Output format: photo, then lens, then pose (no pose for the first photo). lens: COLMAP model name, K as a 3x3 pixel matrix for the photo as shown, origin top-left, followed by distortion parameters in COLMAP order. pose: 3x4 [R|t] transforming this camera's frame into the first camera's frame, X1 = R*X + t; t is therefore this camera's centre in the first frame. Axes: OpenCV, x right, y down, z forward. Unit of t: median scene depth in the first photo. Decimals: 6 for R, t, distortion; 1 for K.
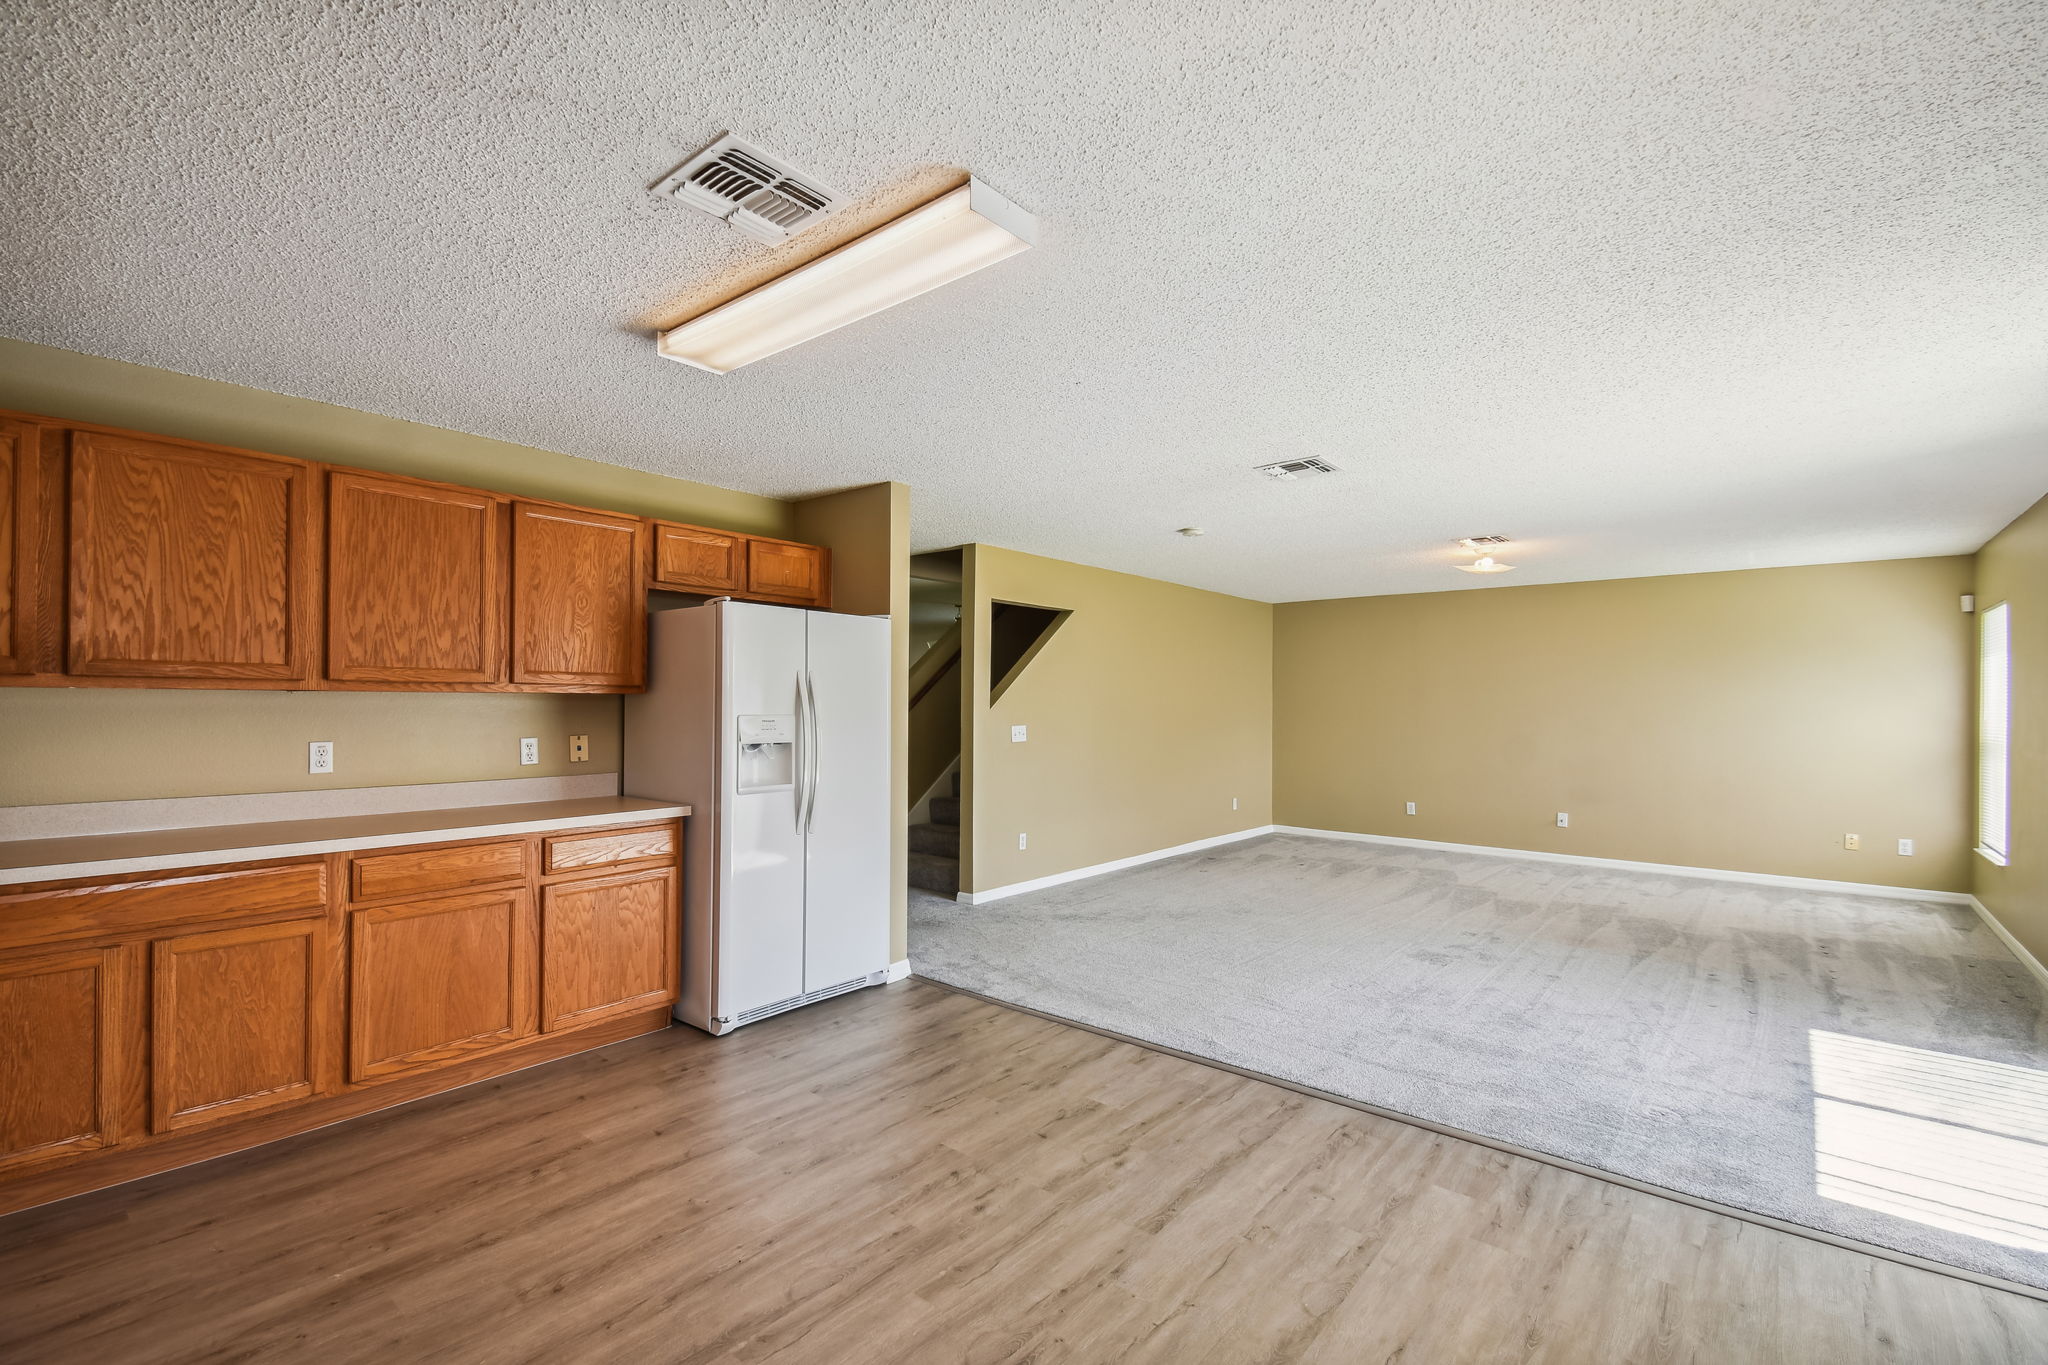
lens RADIAL K [[898.0, 0, 1024.0], [0, 898.0, 682.5], [0, 0, 1]] dist [0.001359, -0.014652]
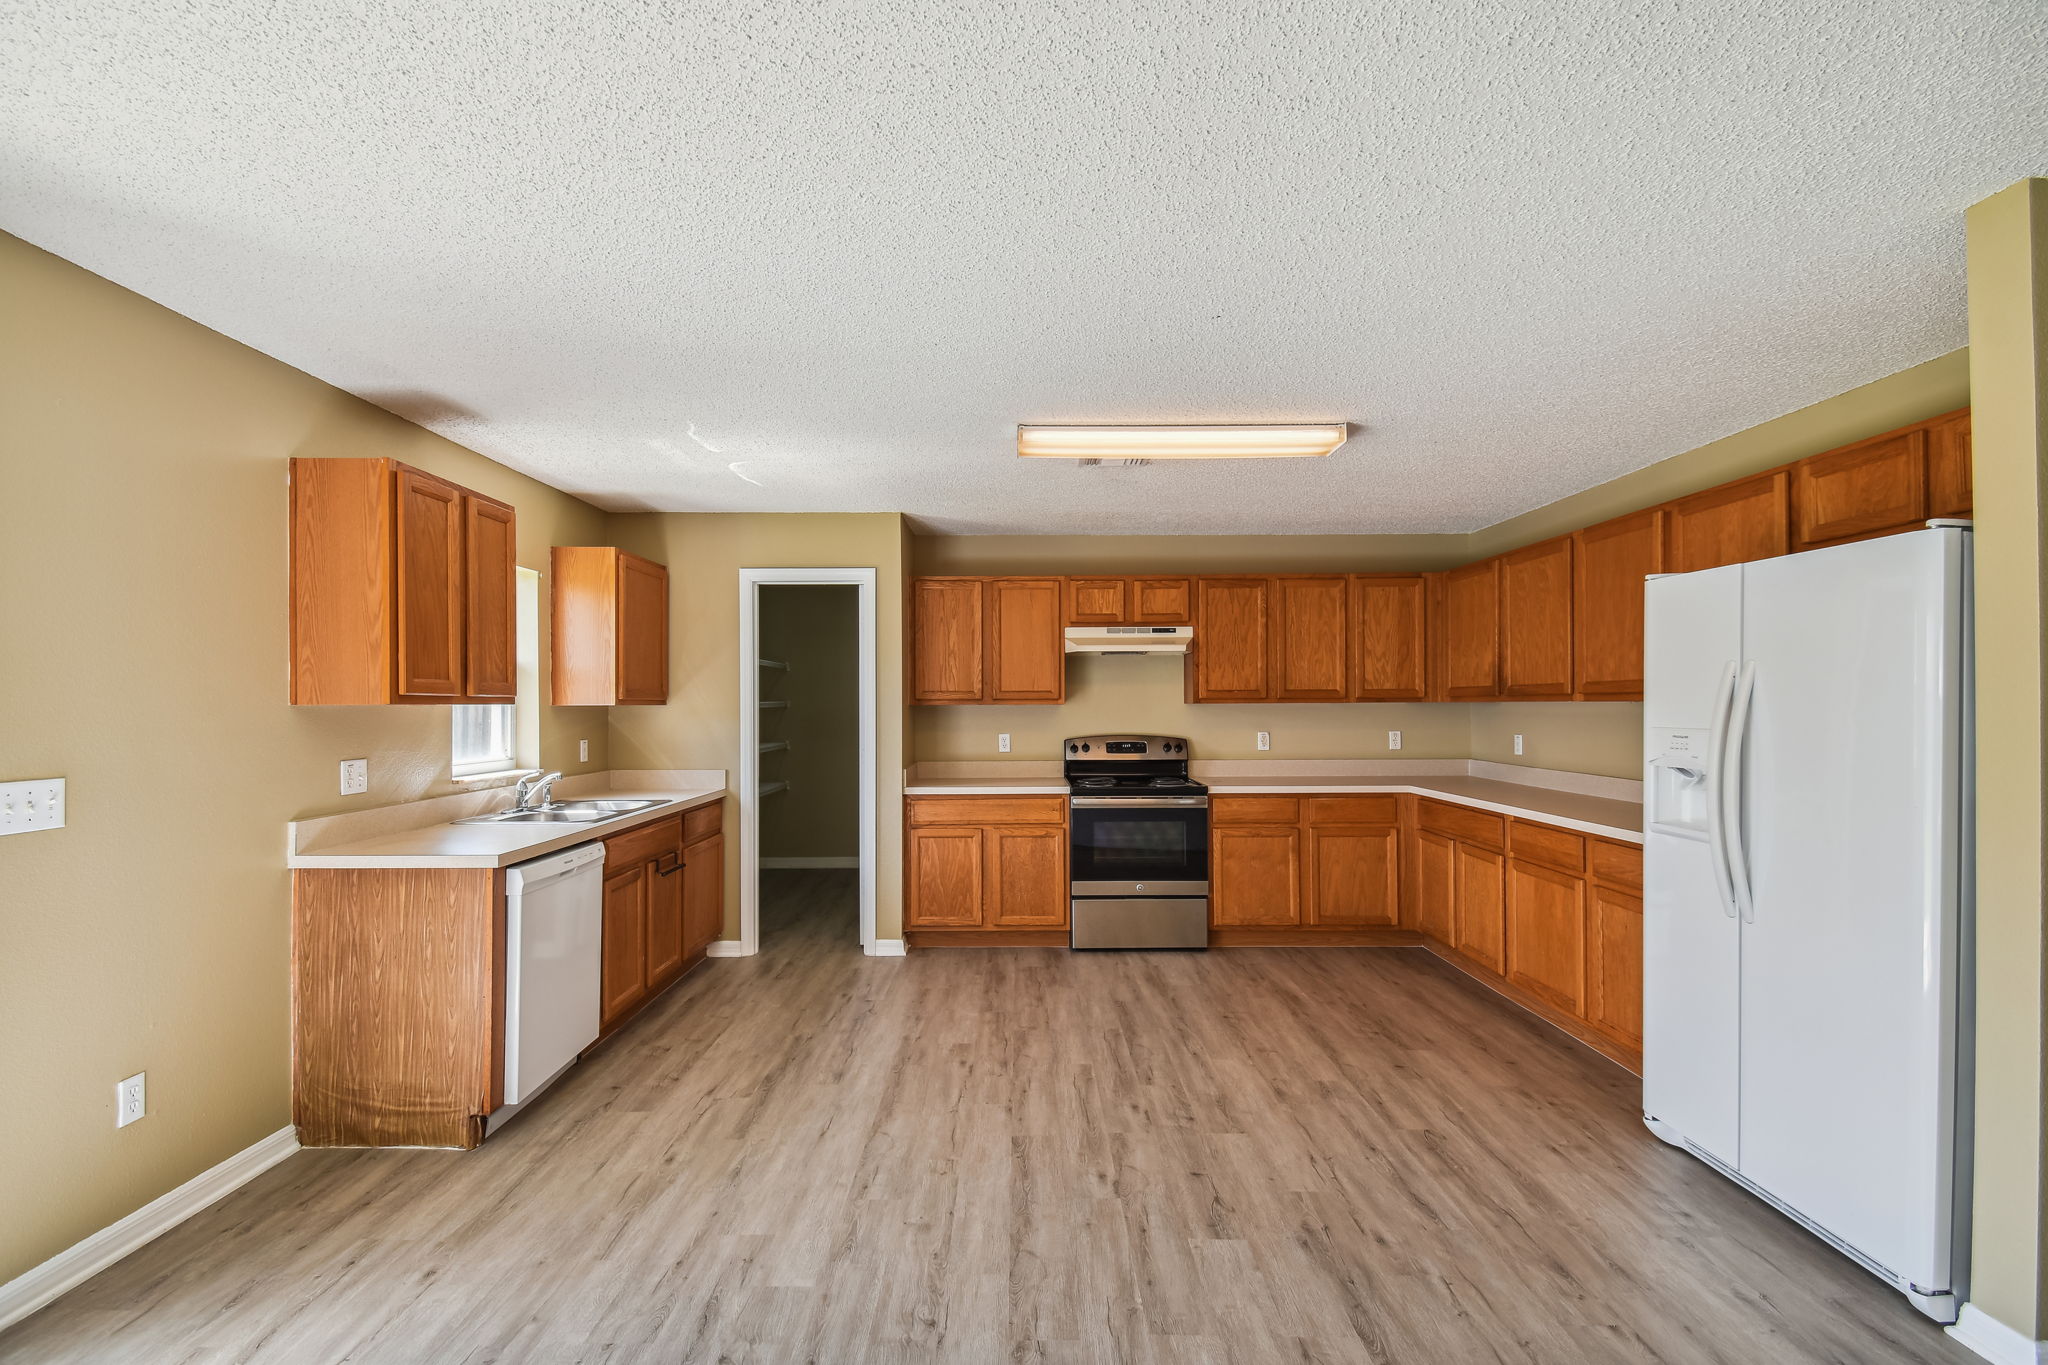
lens RADIAL K [[898.0, 0, 1024.0], [0, 898.0, 682.5], [0, 0, 1]] dist [0.001359, -0.014652]
pose [[-0.765750, -0.015500, -0.642951, 0.866297], [0.011006, 0.999247, -0.037198, 0.023821], [0.643044, -0.035560, -0.765003, 1.815682]]
